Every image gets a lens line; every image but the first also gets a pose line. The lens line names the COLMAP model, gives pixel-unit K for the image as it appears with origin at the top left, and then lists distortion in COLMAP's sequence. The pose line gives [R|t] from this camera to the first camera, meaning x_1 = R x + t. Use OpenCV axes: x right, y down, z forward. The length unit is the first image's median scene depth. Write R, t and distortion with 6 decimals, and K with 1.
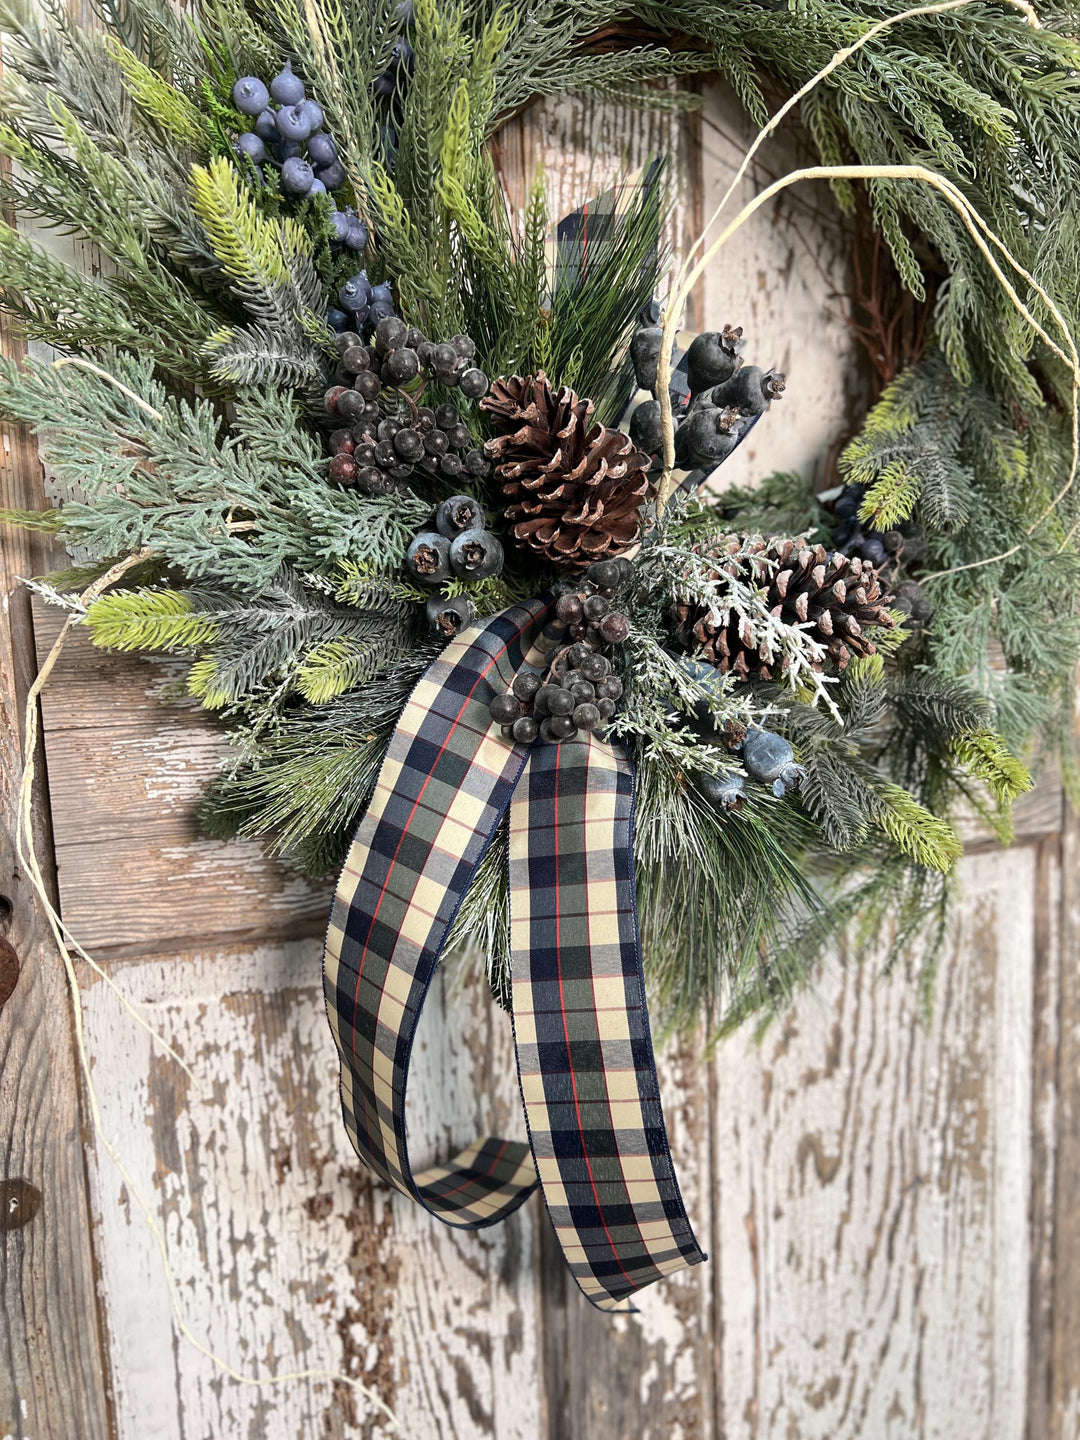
lens RADIAL K [[1100.7, 0, 543.0], [0, 1100.7, 727.8], [0, 0, 1]] dist [0.038767, -0.051328]
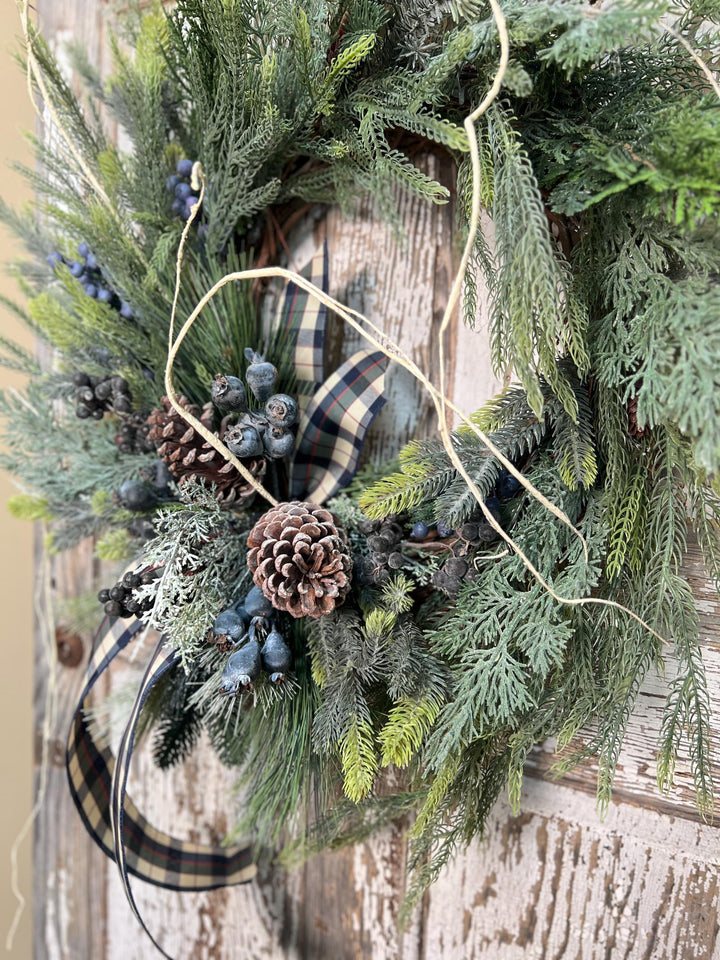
lens RADIAL K [[732.8, 0, 355.3], [0, 732.8, 481.4], [0, 0, 1]] dist [0.047258, -0.065108]
pose [[0.688092, 0.135398, -0.712879, 0.820546], [-0.153808, 0.987328, 0.039065, -0.231816], [0.709135, 0.082766, 0.700198, 0.361640]]
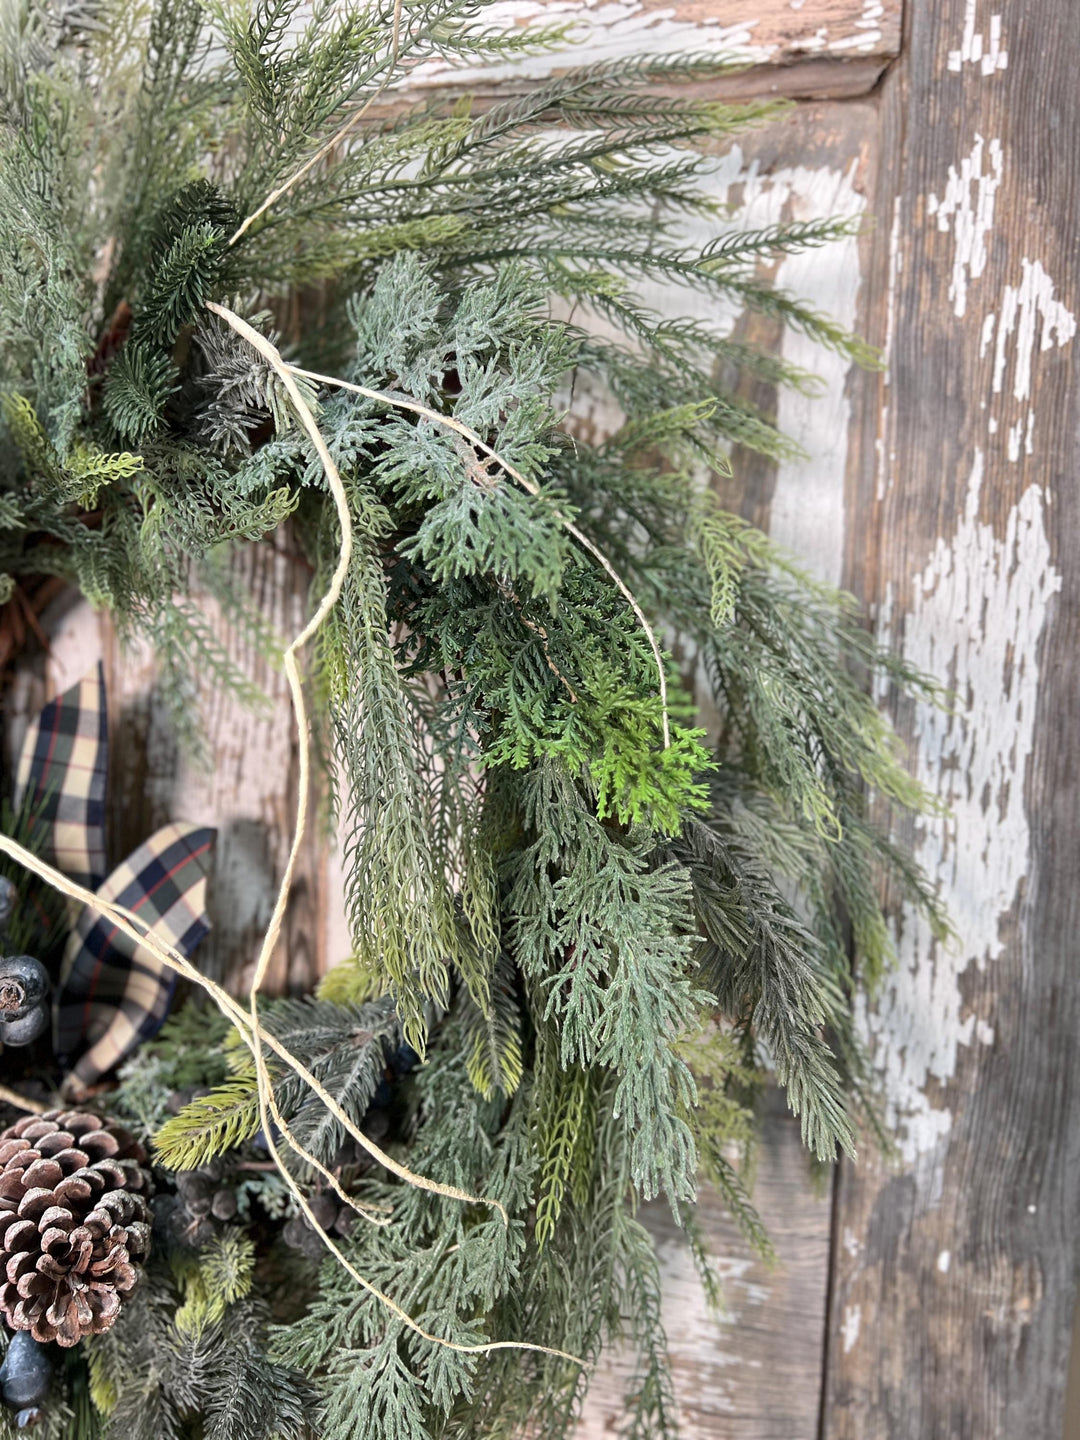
lens RADIAL K [[1103.0, 0, 548.1], [0, 1103.0, 718.4], [0, 0, 1]] dist [0.025169, -0.035423]
pose [[0.856954, 0.116441, -0.502066, 0.823874], [-0.133814, 0.991005, 0.001437, -0.492150], [0.497718, 0.065952, 0.864828, 0.394230]]
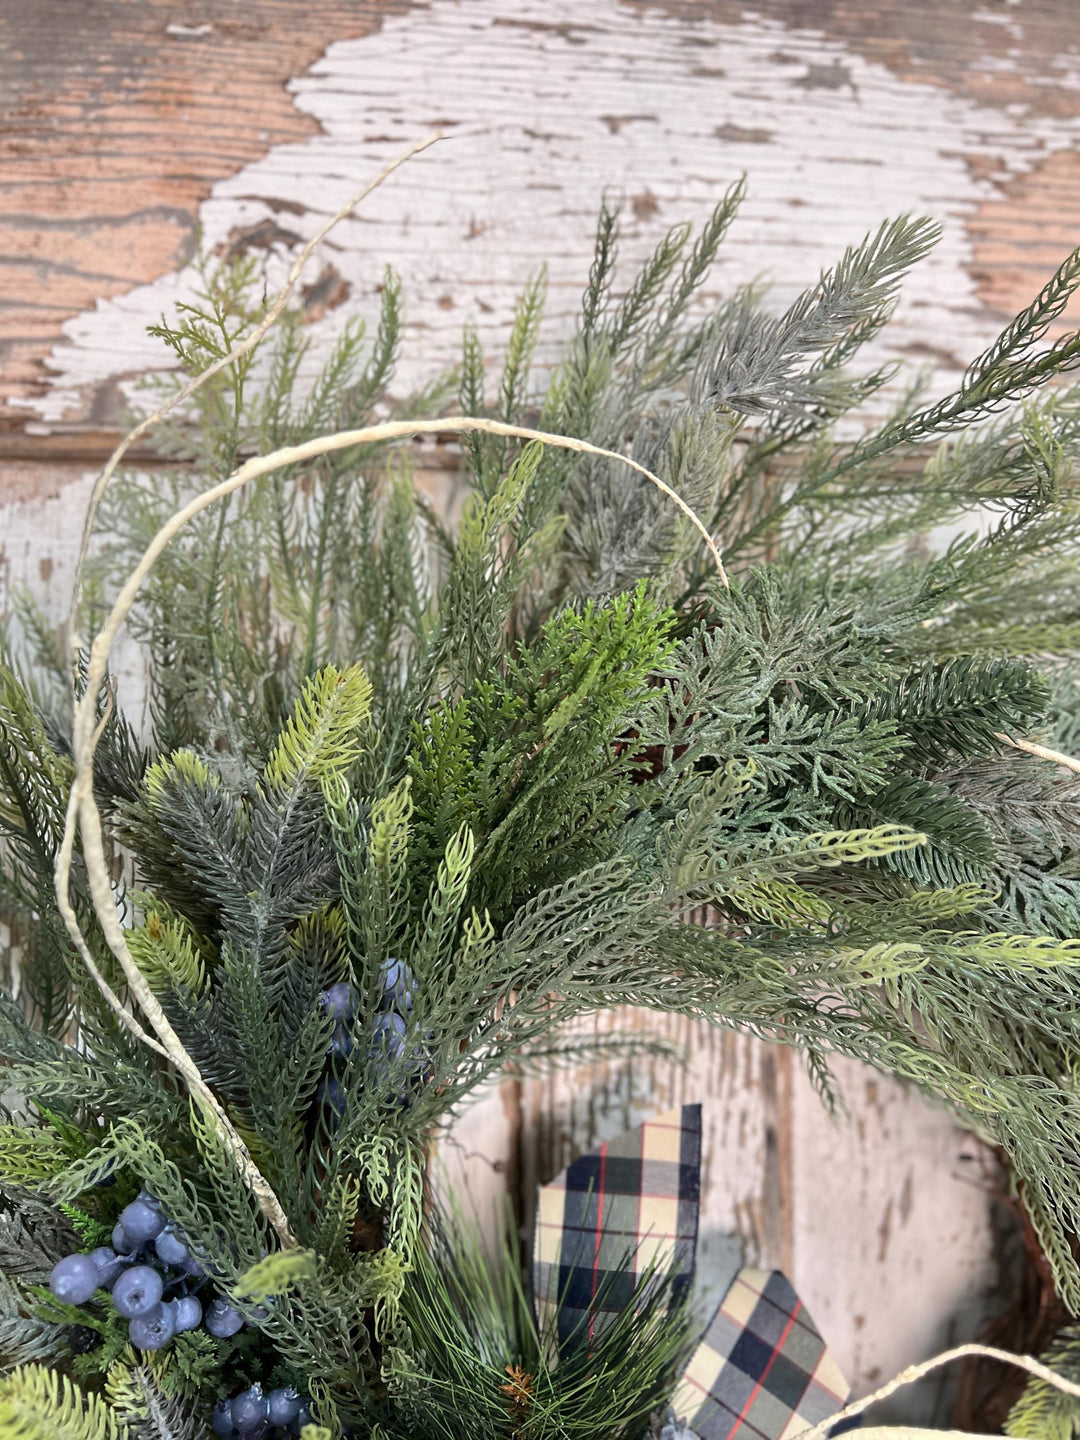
lens RADIAL K [[1103.0, 0, 548.1], [0, 1103.0, 718.4], [0, 0, 1]] dist [0.025169, -0.035423]
pose [[0.985619, 0.020314, -0.167759, 0.117240], [-0.045137, 0.988327, -0.145510, -0.625484], [0.162844, 0.150989, 0.975030, 0.211807]]
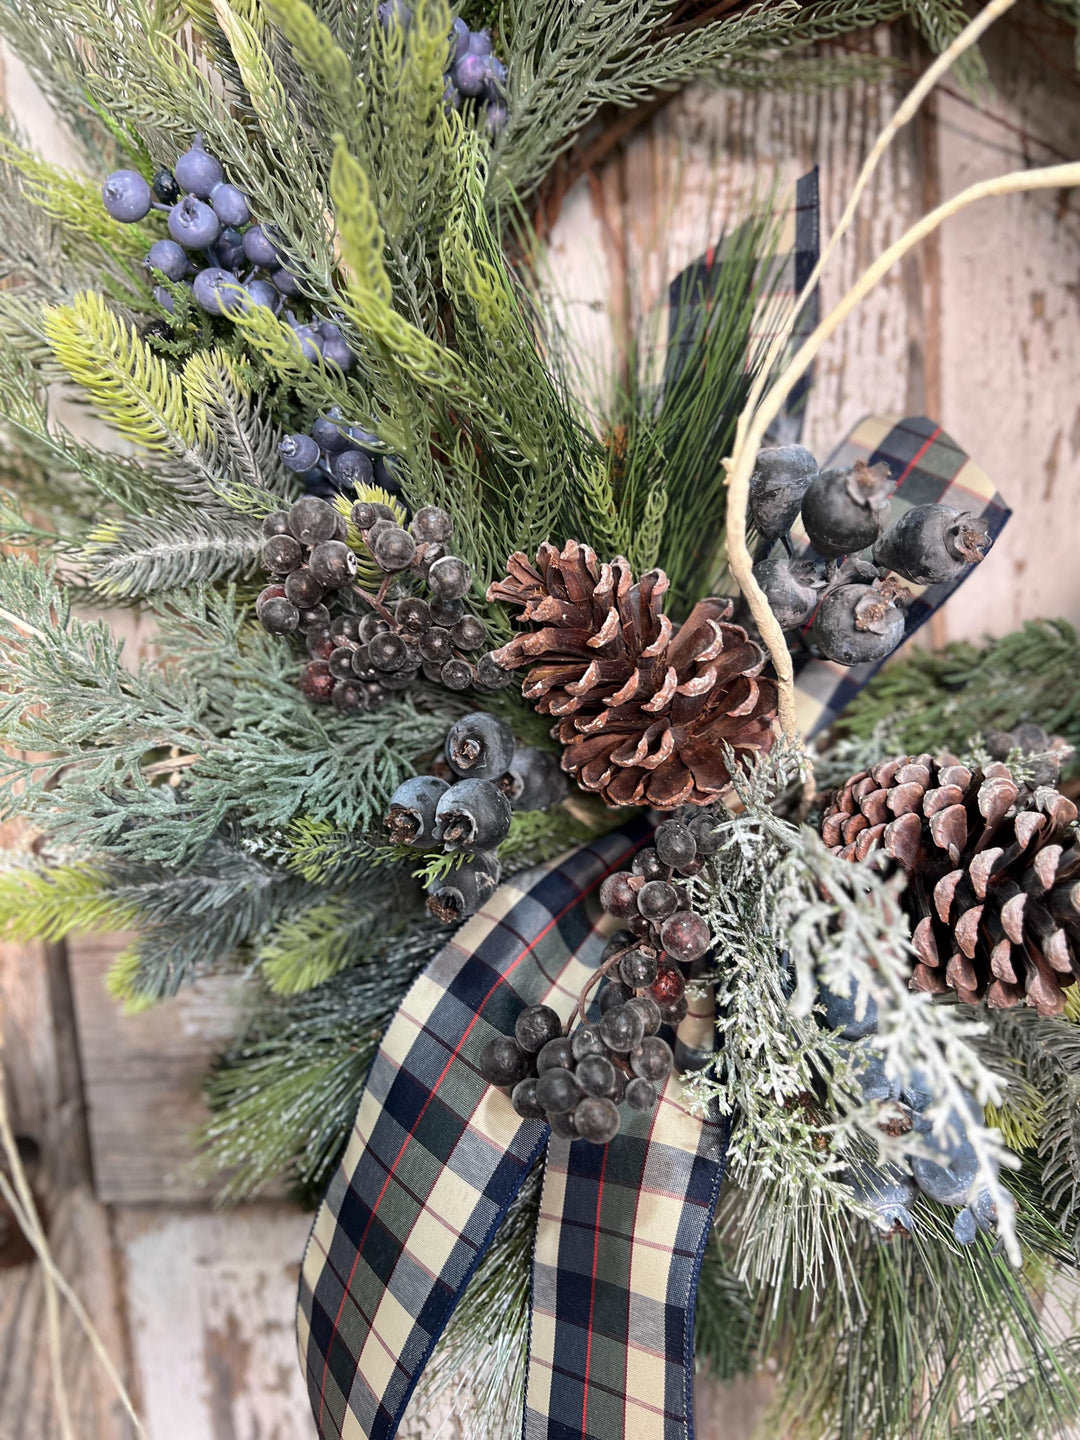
lens RADIAL K [[1105.4, 0, 530.6], [0, 1105.4, 719.3], [0, 0, 1]] dist [0.046836, -0.068443]
pose [[0.941621, 0.016477, -0.336273, 0.163110], [-0.013279, 0.999842, 0.011808, -0.186448], [0.336414, -0.006654, 0.941691, 0.312317]]
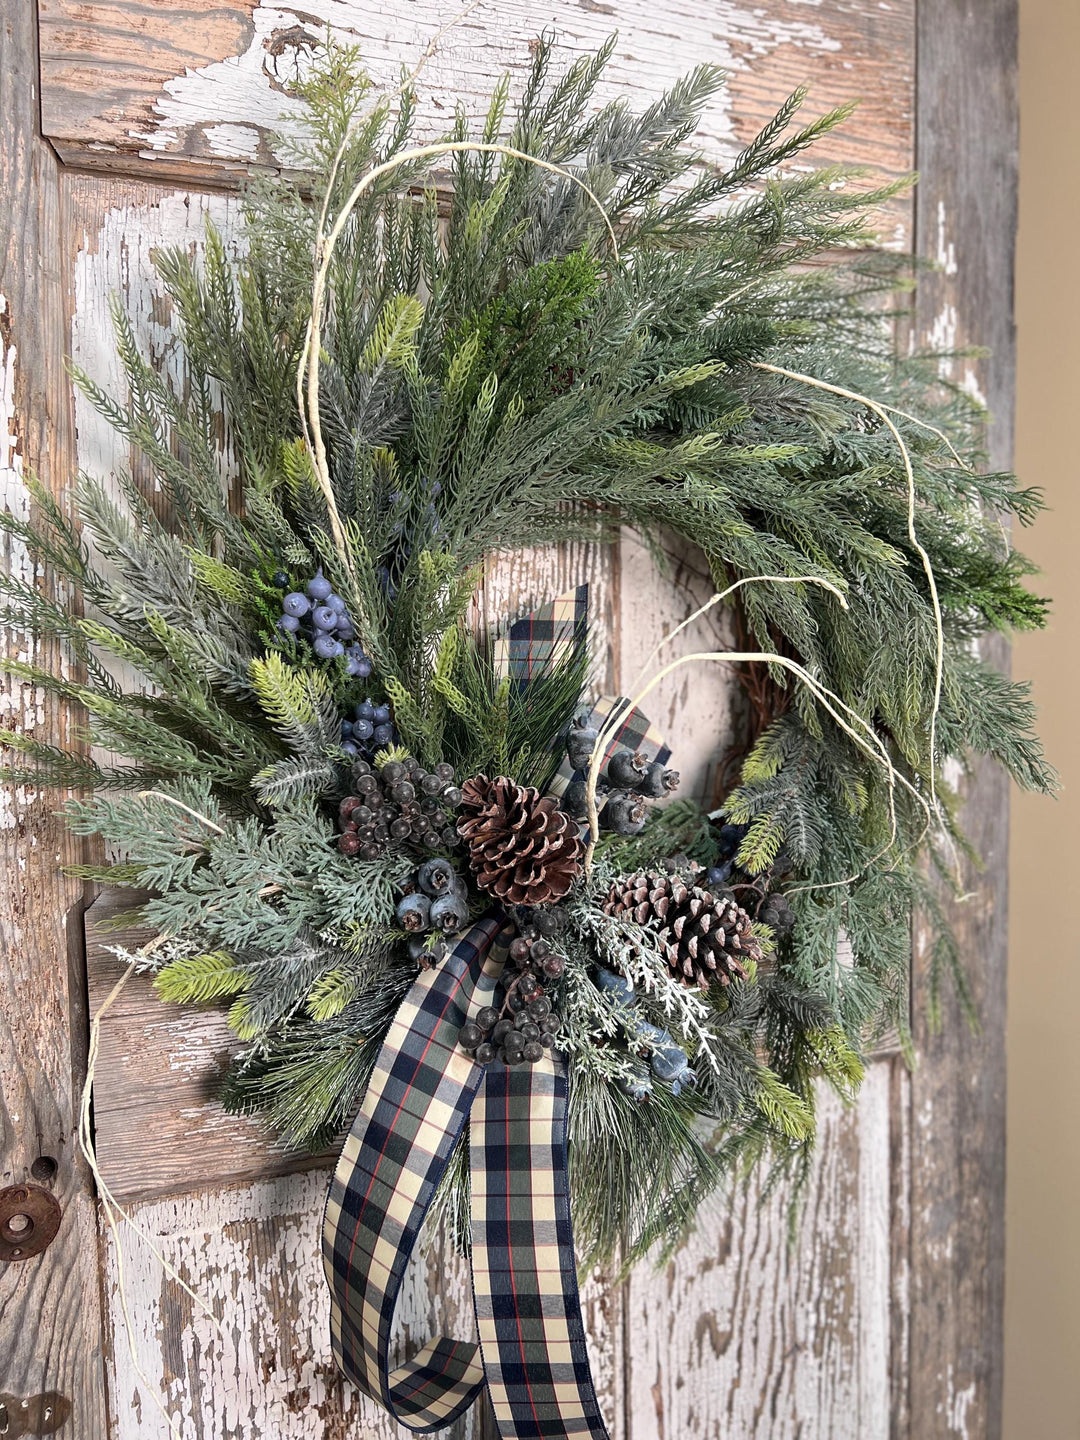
lens RADIAL K [[1081.5, 0, 534.7], [0, 1081.5, 724.0], [0, 0, 1]] dist [0.063016, -0.074995]
pose [[0.997770, 0.013468, 0.065375, -0.039095], [-0.009646, 0.998245, -0.058428, -0.257220], [-0.066047, 0.057667, 0.996149, -0.264721]]
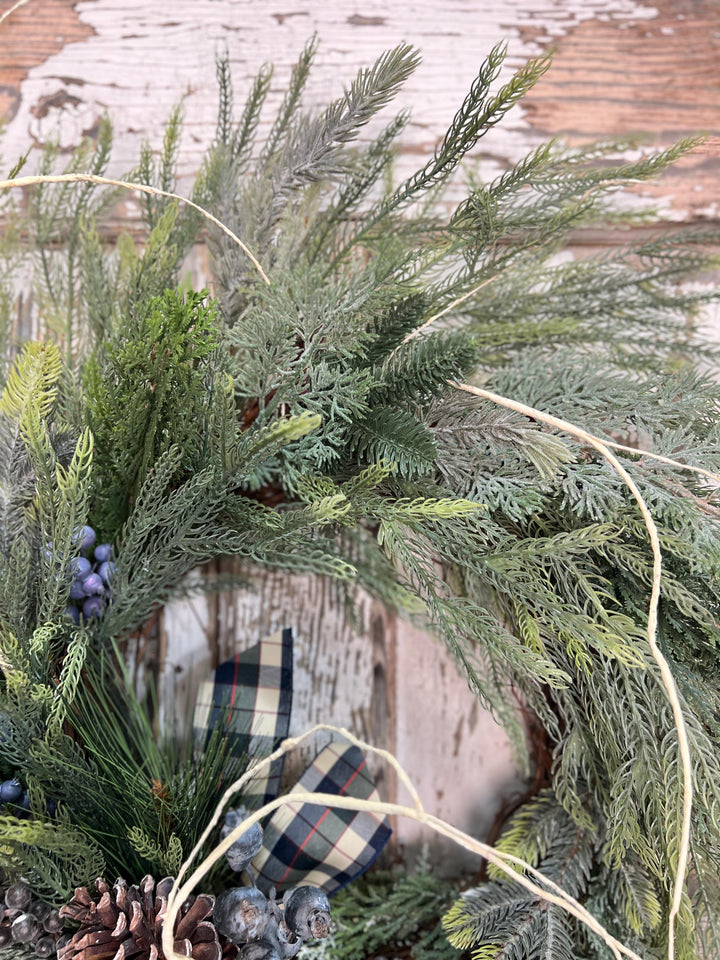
lens RADIAL K [[736.9, 0, 353.8], [0, 736.9, 479.5], [0, 0, 1]] dist [0.046836, -0.068443]
pose [[0.960271, 0.025348, -0.277915, 0.363524], [-0.065034, 0.988774, -0.134527, -0.541697], [0.271385, 0.147256, 0.951139, 0.239679]]
